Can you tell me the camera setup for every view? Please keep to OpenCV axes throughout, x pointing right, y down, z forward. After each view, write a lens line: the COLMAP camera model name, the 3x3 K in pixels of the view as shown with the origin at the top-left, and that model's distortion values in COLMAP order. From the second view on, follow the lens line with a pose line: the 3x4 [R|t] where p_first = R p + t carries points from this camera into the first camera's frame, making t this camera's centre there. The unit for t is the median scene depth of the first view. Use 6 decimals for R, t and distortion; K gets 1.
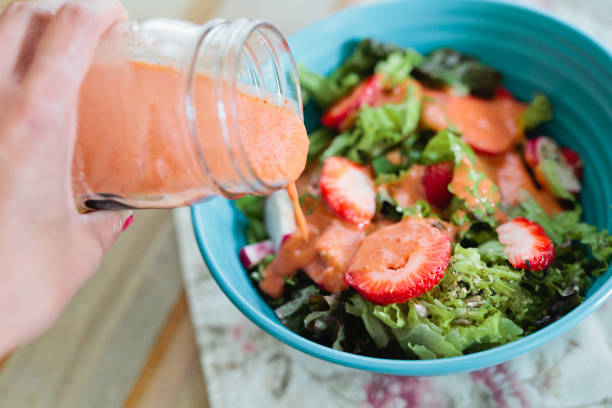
lens RADIAL K [[919.4, 0, 306.0], [0, 919.4, 204.0], [0, 0, 1]] dist [-0.045280, -0.148967]
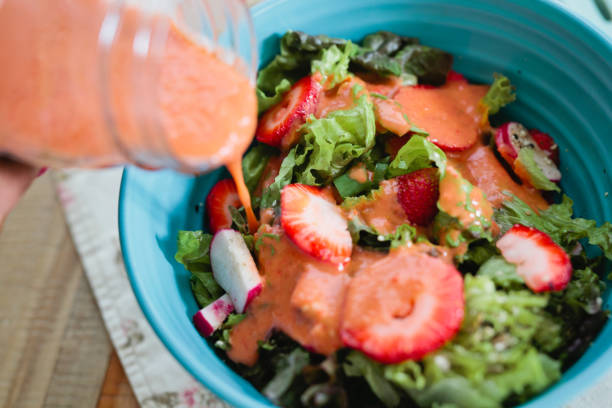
lens RADIAL K [[919.4, 0, 306.0], [0, 919.4, 204.0], [0, 0, 1]] dist [-0.045280, -0.148967]
pose [[0.972264, -0.154077, 0.175963, -0.110688], [0.144879, 0.987374, 0.064051, -0.091004], [-0.183610, -0.036781, 0.982311, 0.193931]]
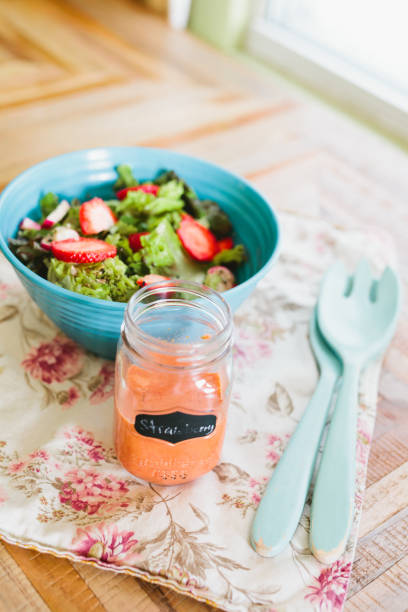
lens RADIAL K [[906.8, 0, 287.7], [0, 906.8, 305.0], [0, 0, 1]] dist [-0.225320, 0.539842]
pose [[0.854339, 0.506777, -0.115248, 0.627962], [-0.519442, 0.825419, -0.221053, 0.300967], [-0.016897, 0.248719, 0.968428, -0.533076]]
